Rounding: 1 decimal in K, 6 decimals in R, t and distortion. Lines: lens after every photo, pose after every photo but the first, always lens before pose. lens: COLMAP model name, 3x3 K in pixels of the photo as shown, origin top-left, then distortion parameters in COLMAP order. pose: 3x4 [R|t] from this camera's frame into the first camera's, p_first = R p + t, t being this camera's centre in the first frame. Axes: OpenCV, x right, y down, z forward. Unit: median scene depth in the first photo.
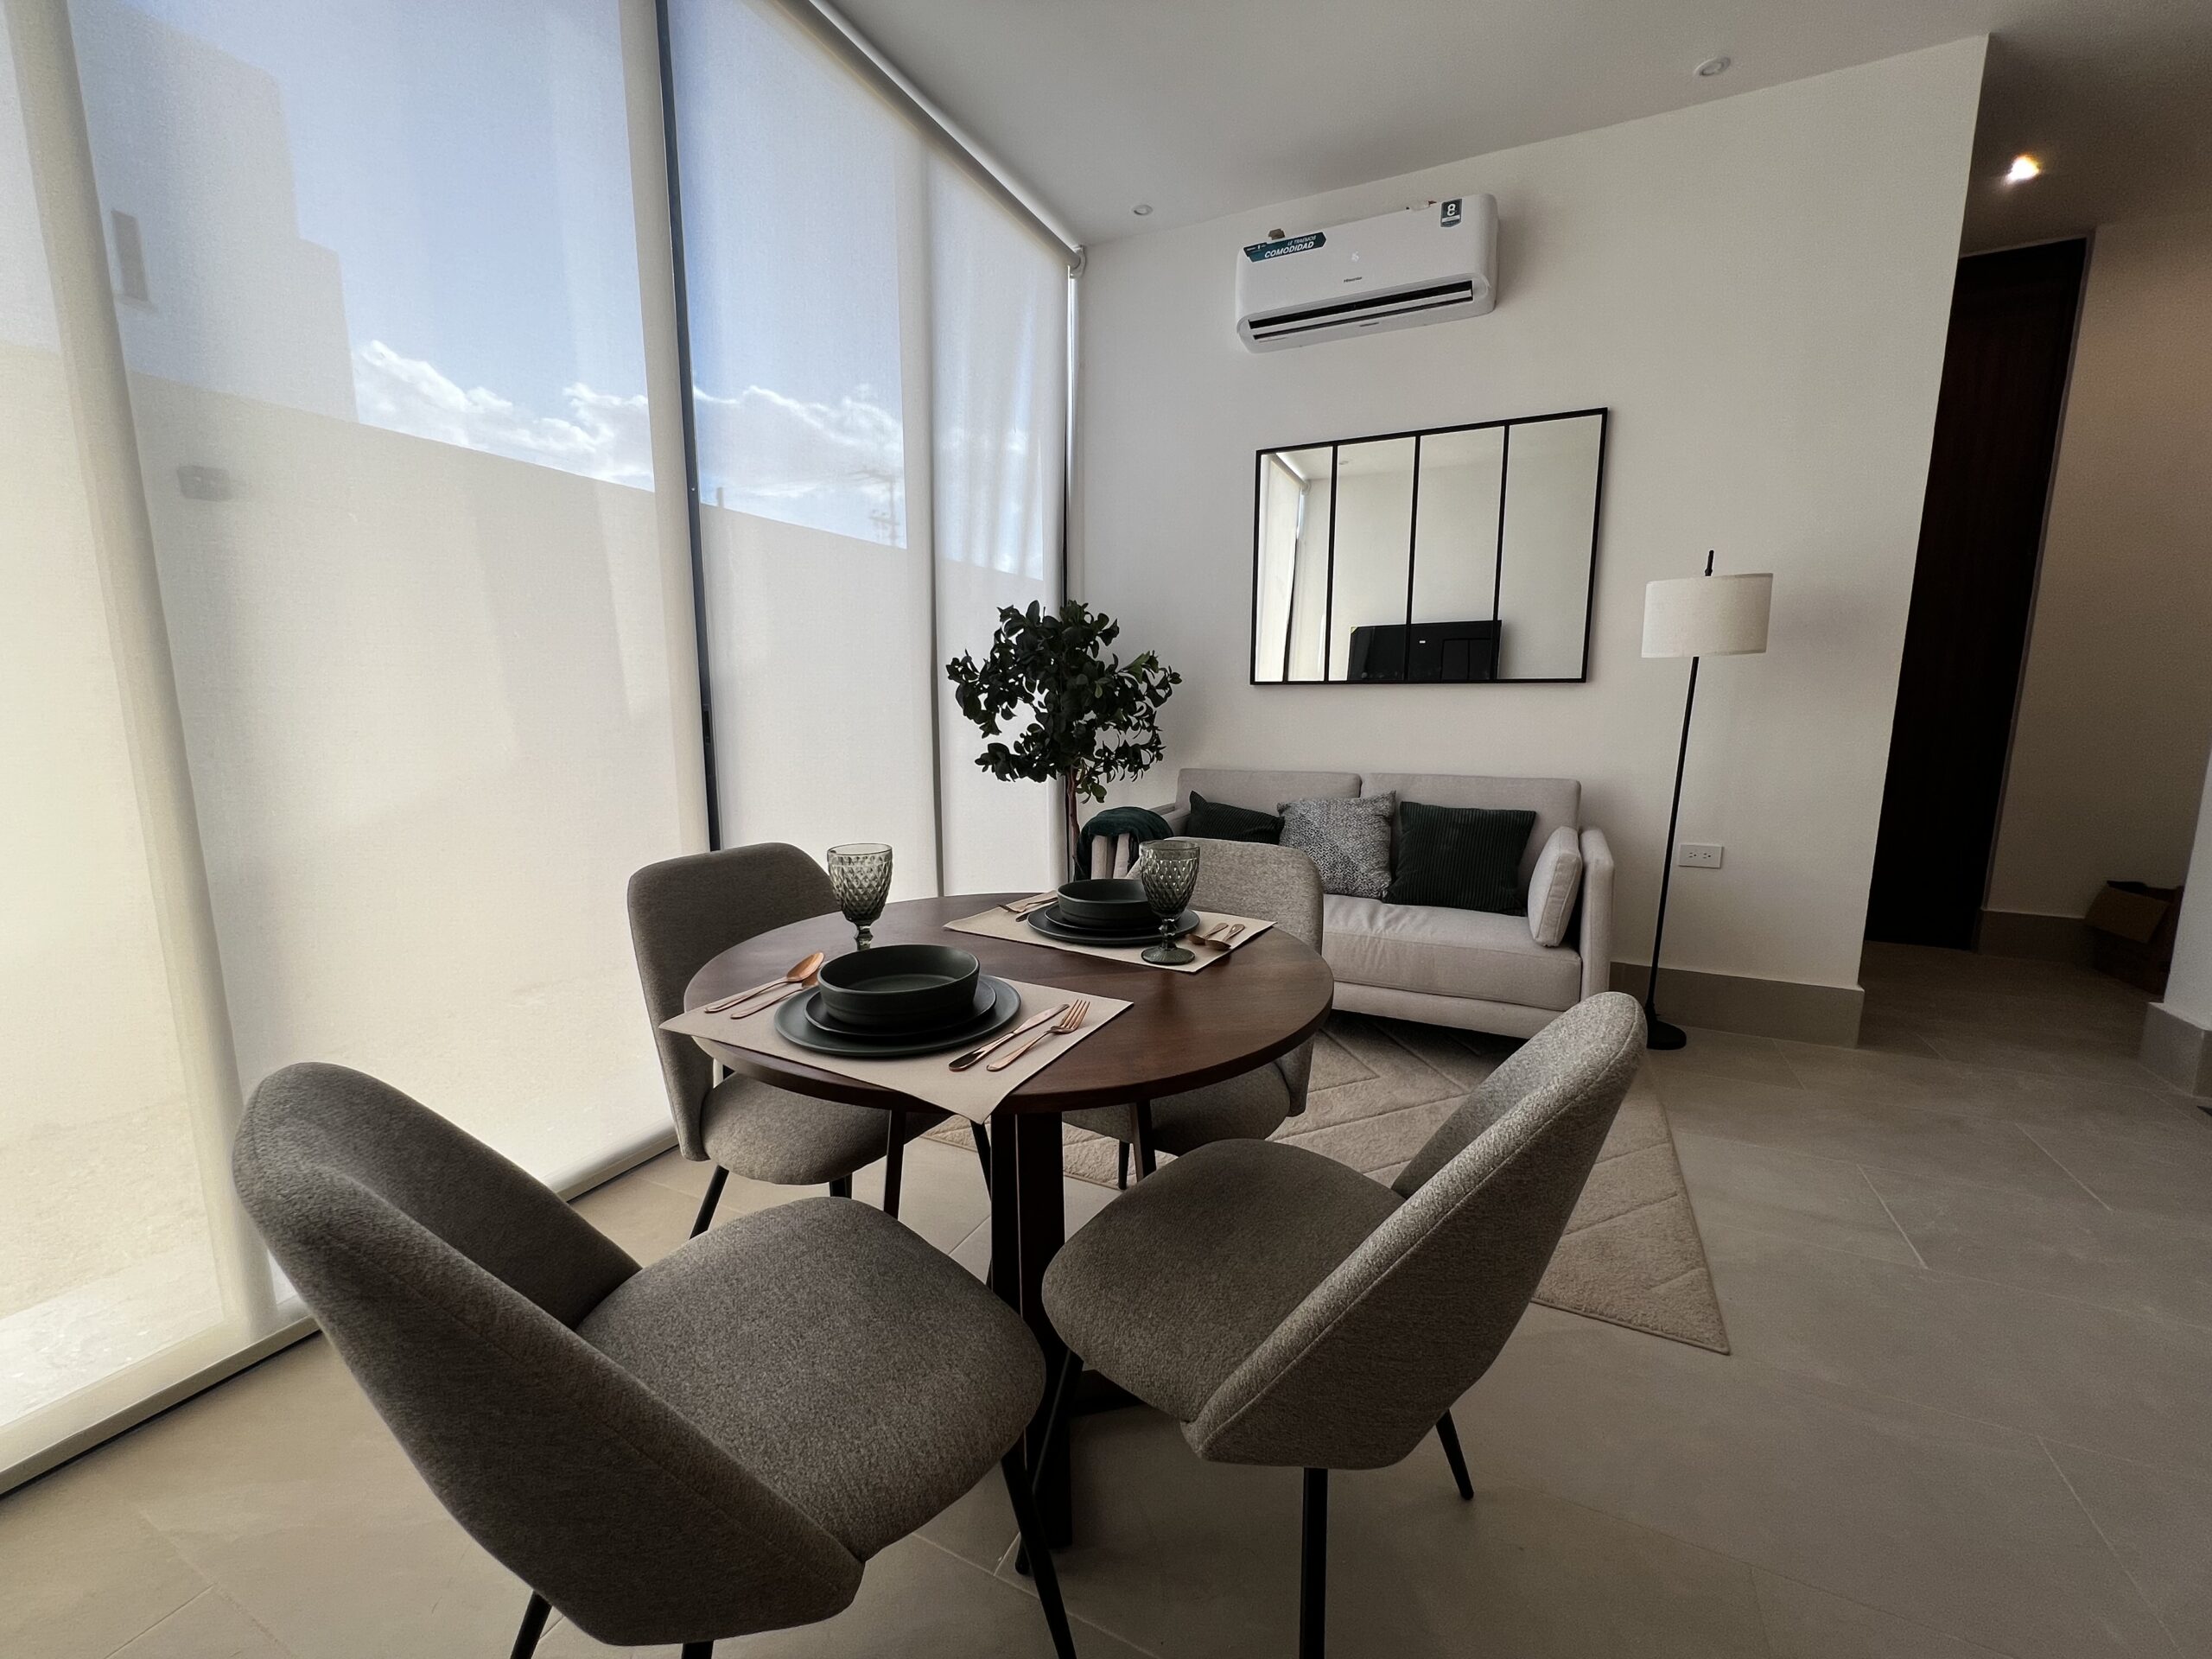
lens RADIAL K [[883.1, 0, 1104.0], [0, 883.1, 829.1], [0, 0, 1]] dist [-0.012573, -0.000119]
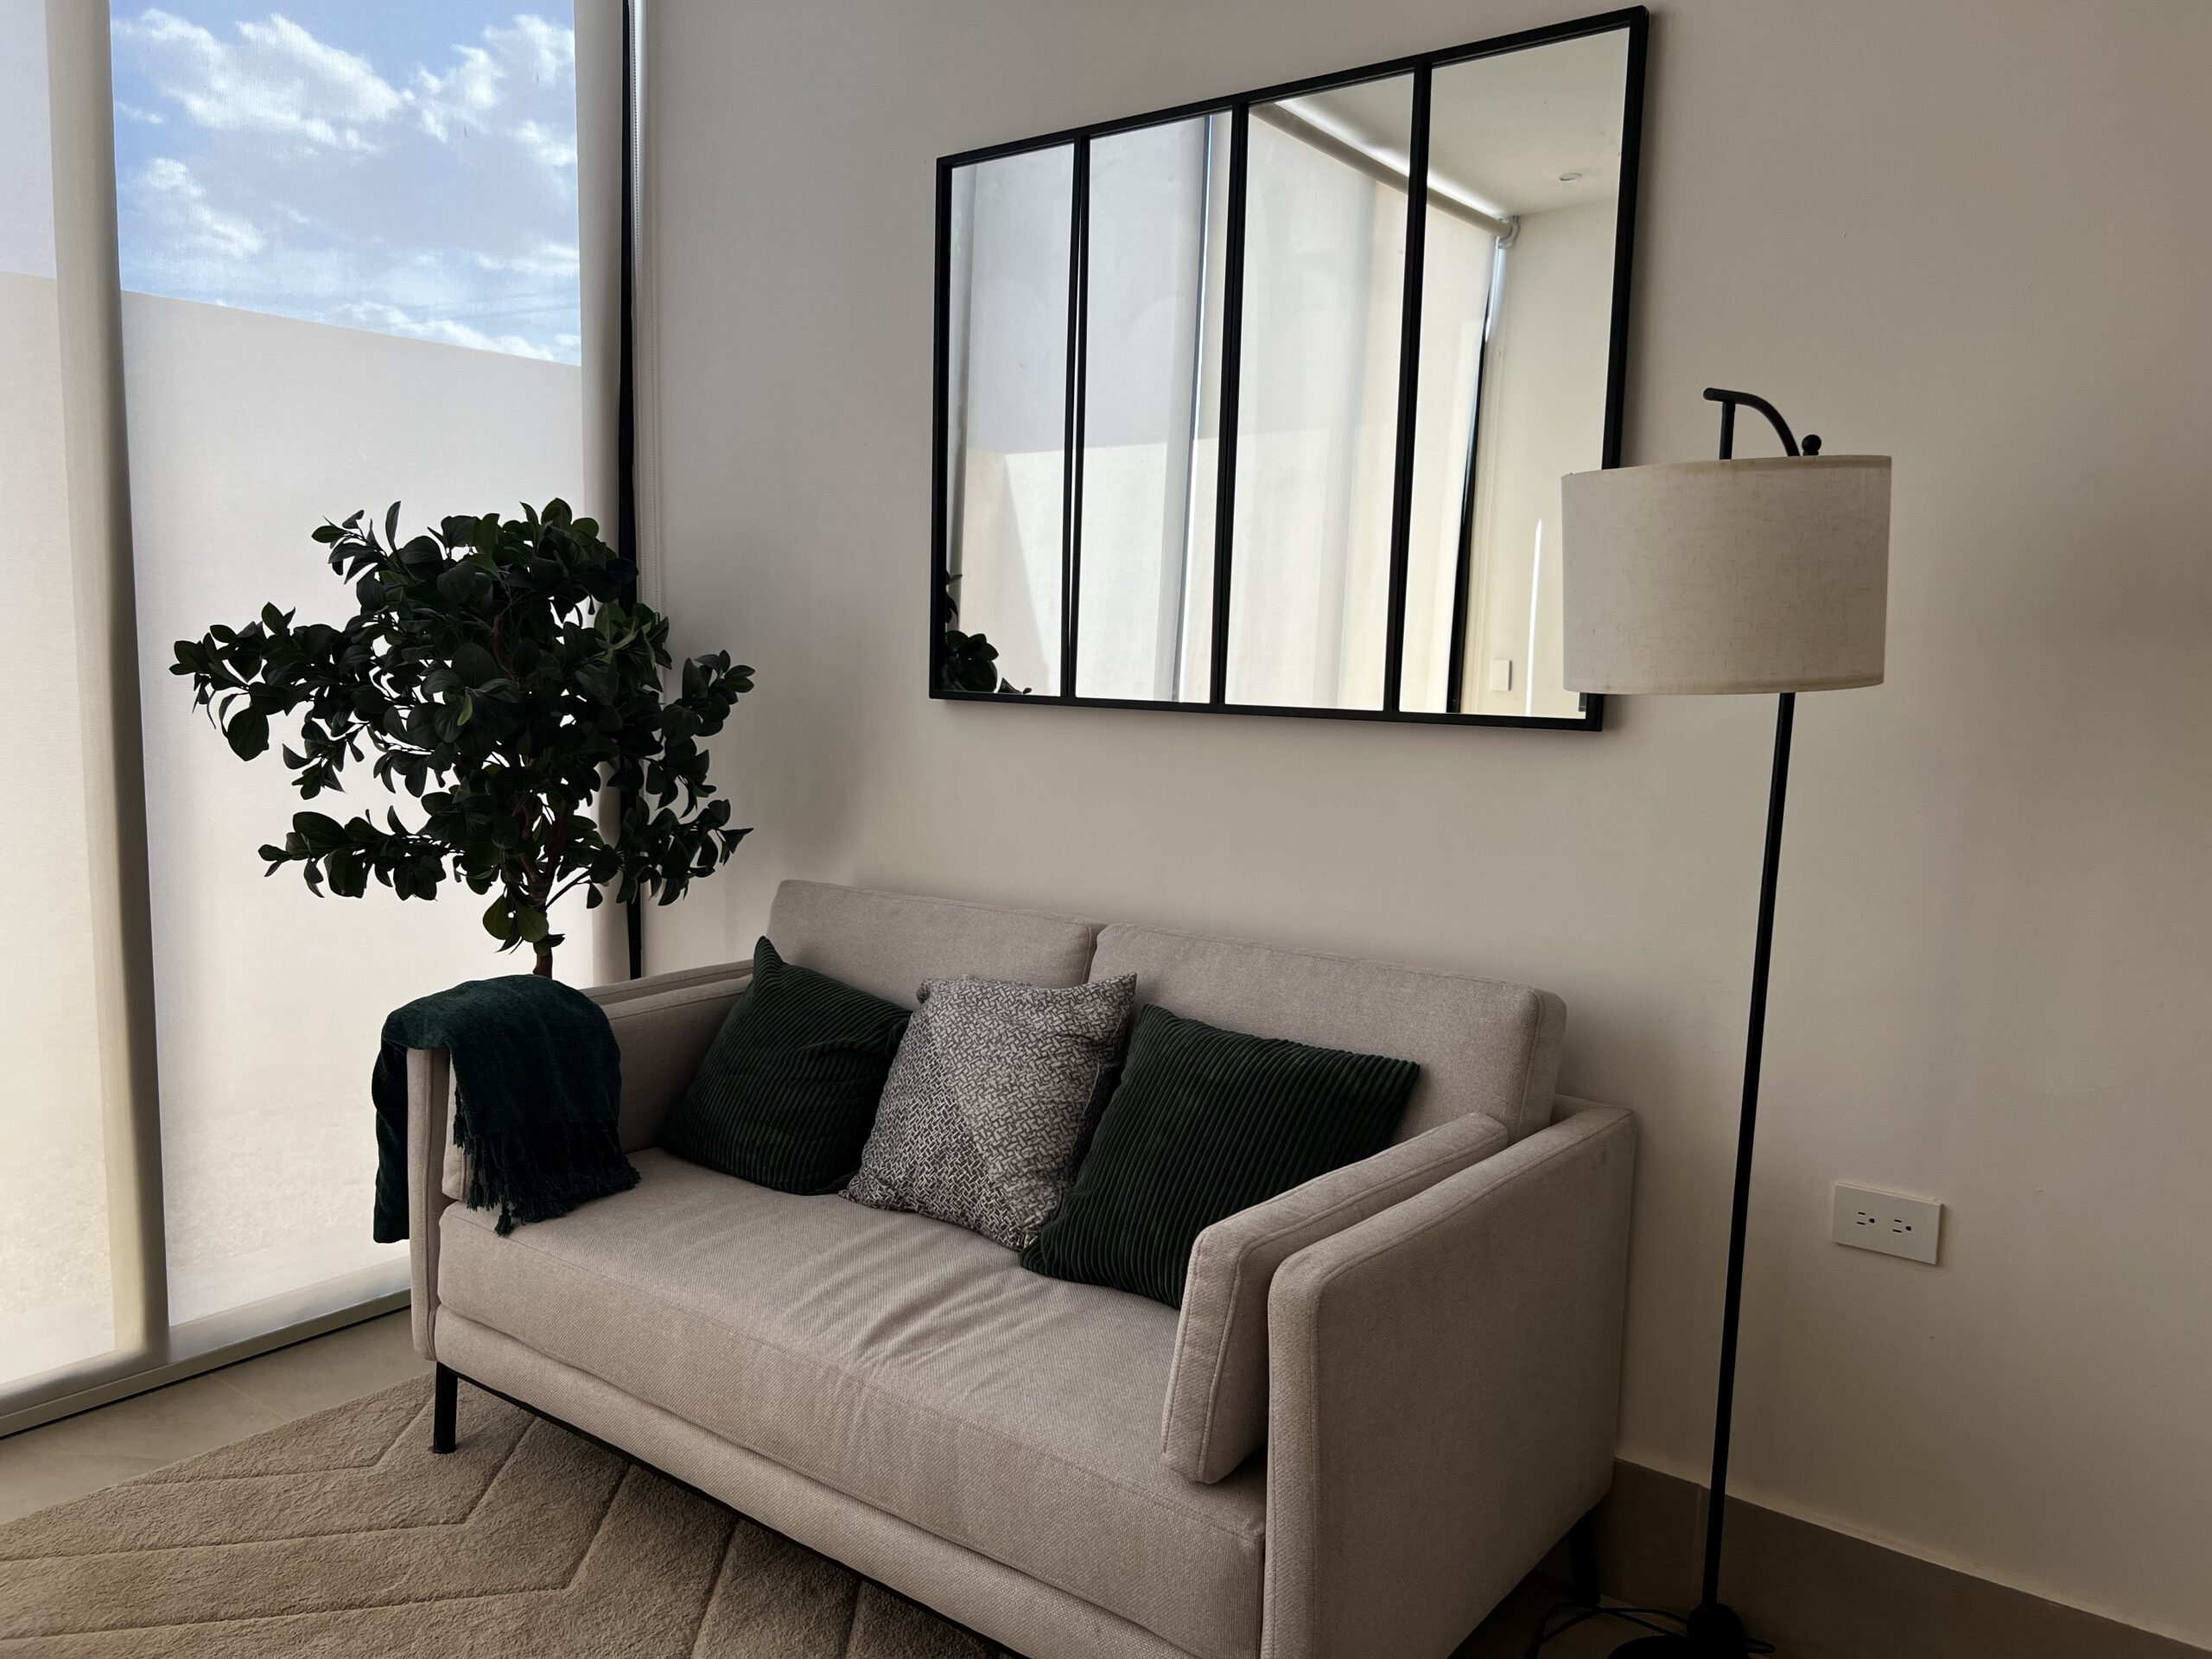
lens RADIAL K [[1674.0, 0, 1105.5], [0, 1674.0, 828.7], [0, 0, 1]] dist [-0.046943, 0.003588]
pose [[0.986134, 0.036075, -0.161980, 0.455828], [-0.040913, 0.998808, -0.026632, -0.091933], [0.160826, 0.032890, 0.986435, 0.246216]]
